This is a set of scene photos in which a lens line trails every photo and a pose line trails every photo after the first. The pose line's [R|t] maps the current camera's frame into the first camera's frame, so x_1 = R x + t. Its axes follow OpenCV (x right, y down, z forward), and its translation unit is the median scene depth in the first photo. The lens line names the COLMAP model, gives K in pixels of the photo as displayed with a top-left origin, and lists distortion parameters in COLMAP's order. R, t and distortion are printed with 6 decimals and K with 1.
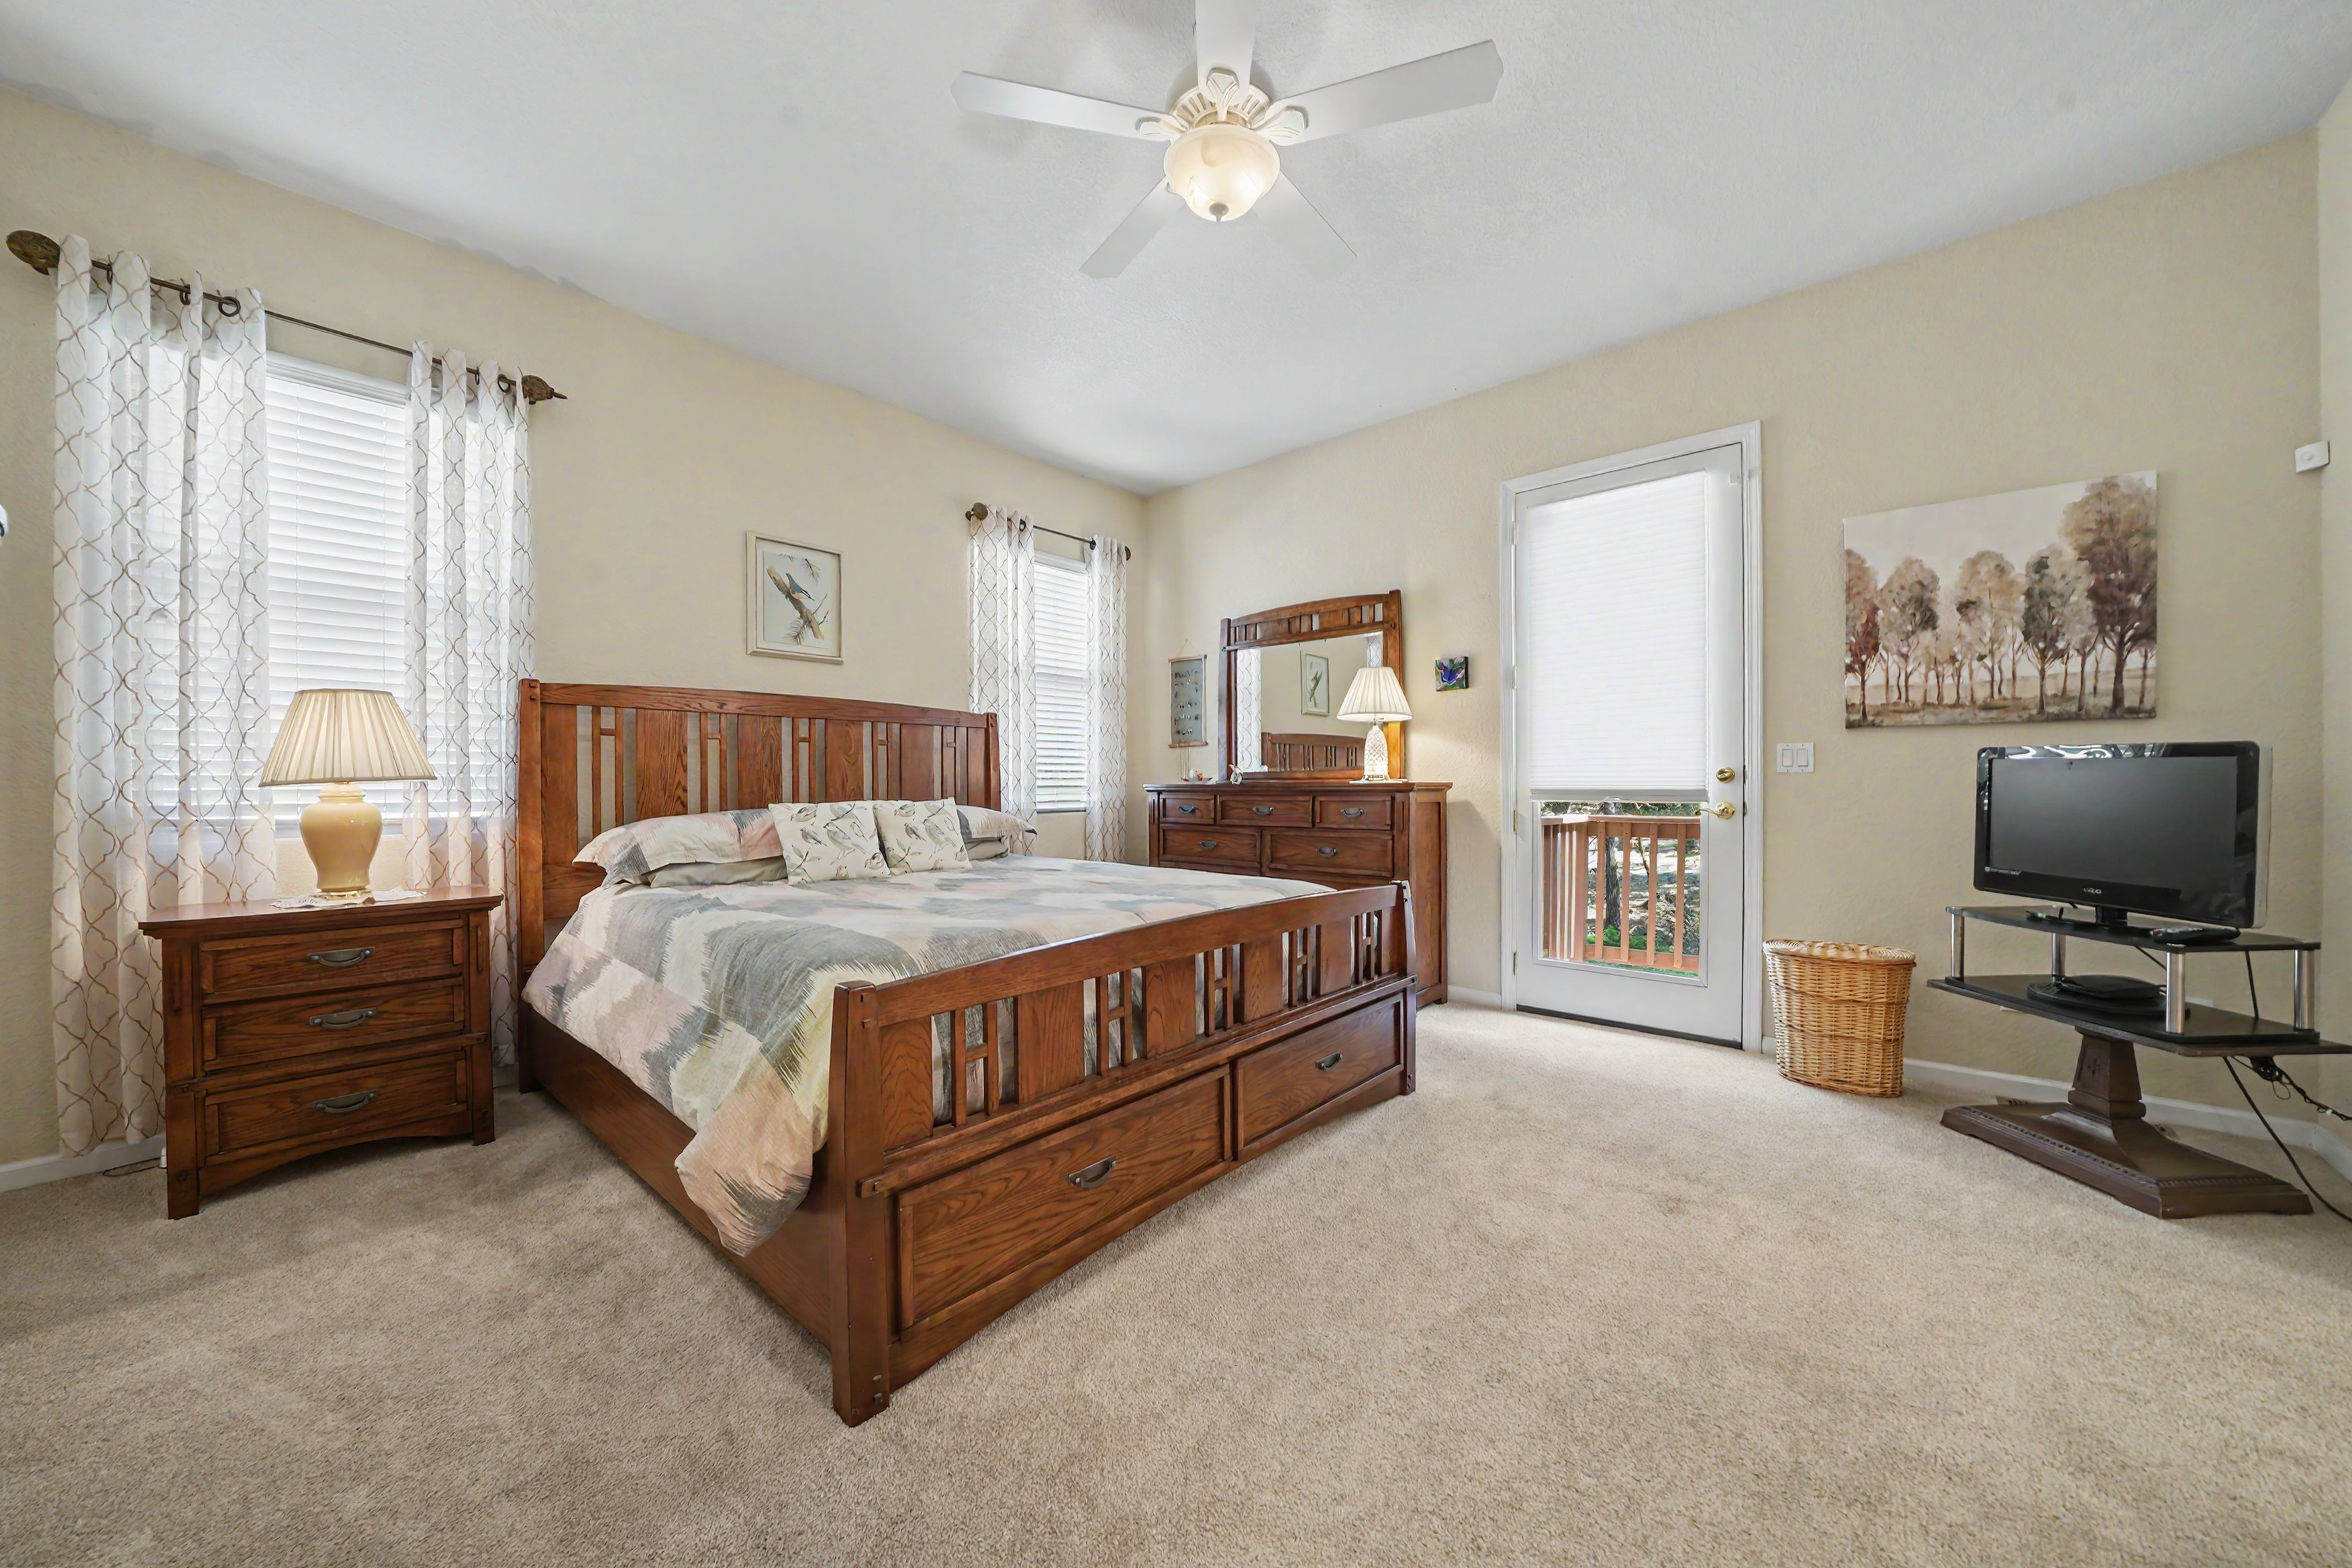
lens RADIAL K [[809.6, 0, 1171.2], [0, 809.6, 785.6], [0, 0, 1]] dist [-0.021584, 0.001175]
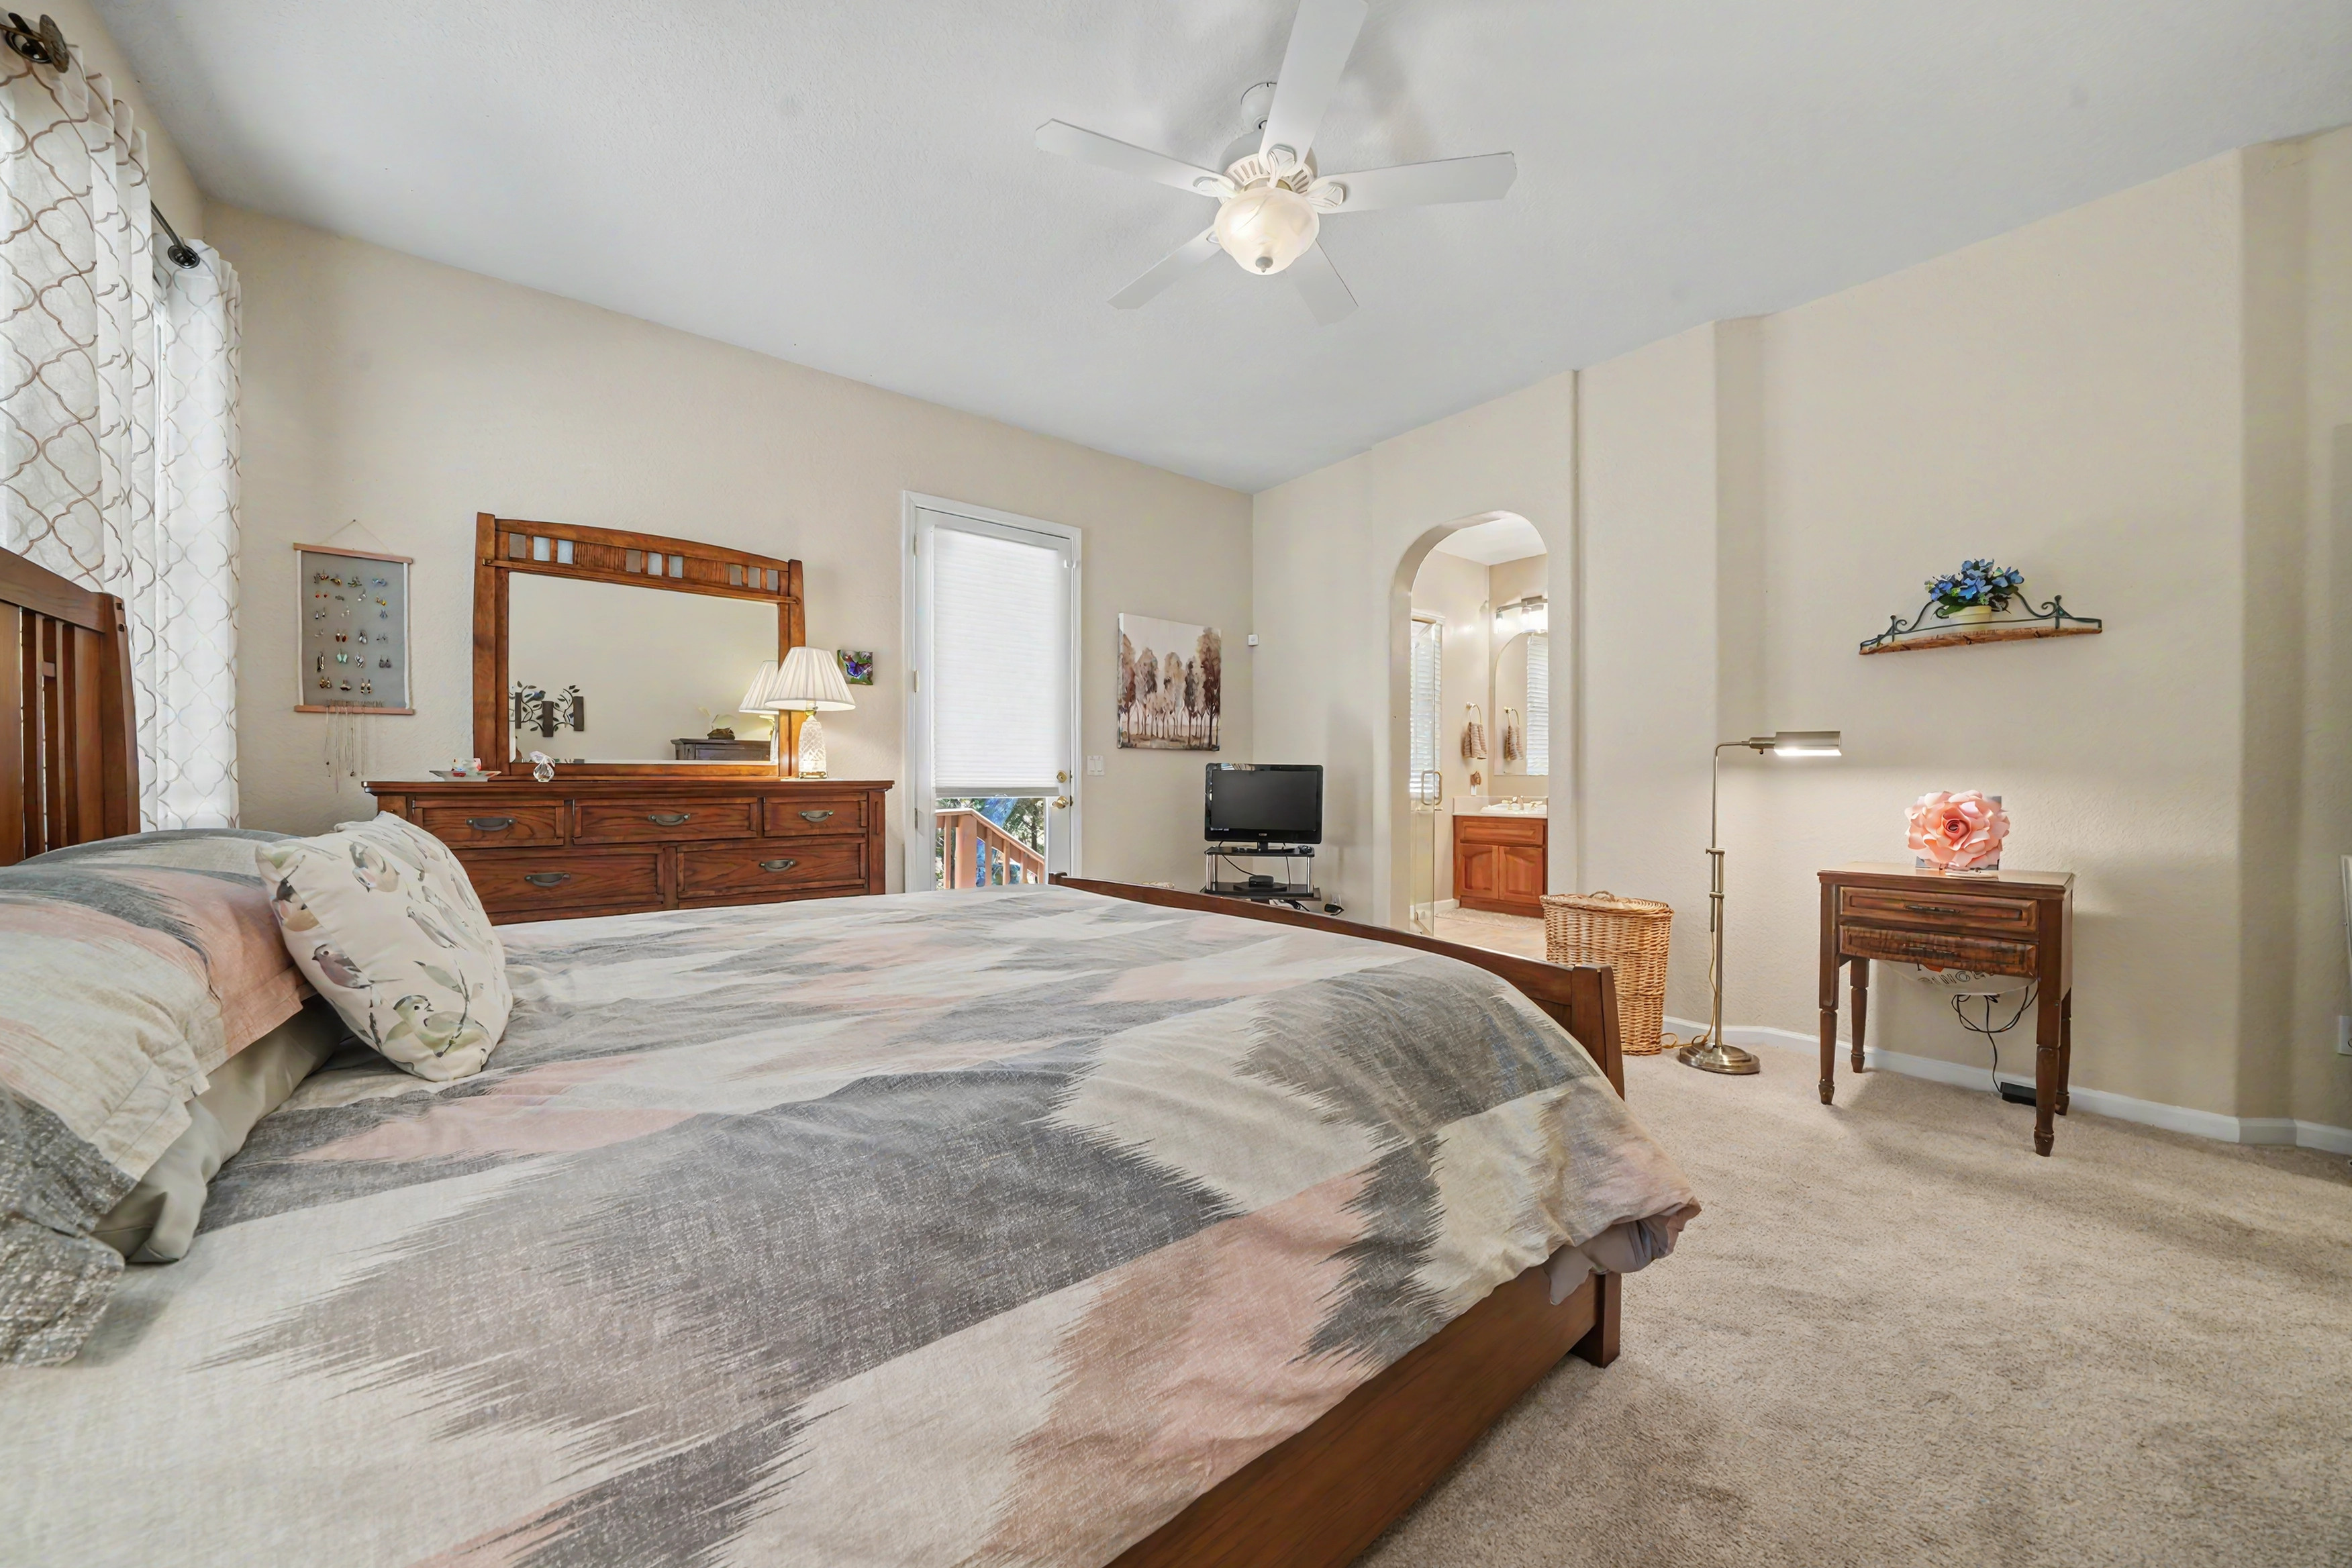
lens RADIAL K [[809.6, 0, 1171.1], [0, 809.6, 795.4], [0, 0, 1]] dist [-0.021584, 0.001175]
pose [[0.179510, -0.012360, 0.983679, -0.712028], [0.003810, 0.999922, 0.011869, 0.004180], [-0.983749, 0.001617, 0.179543, 0.624439]]
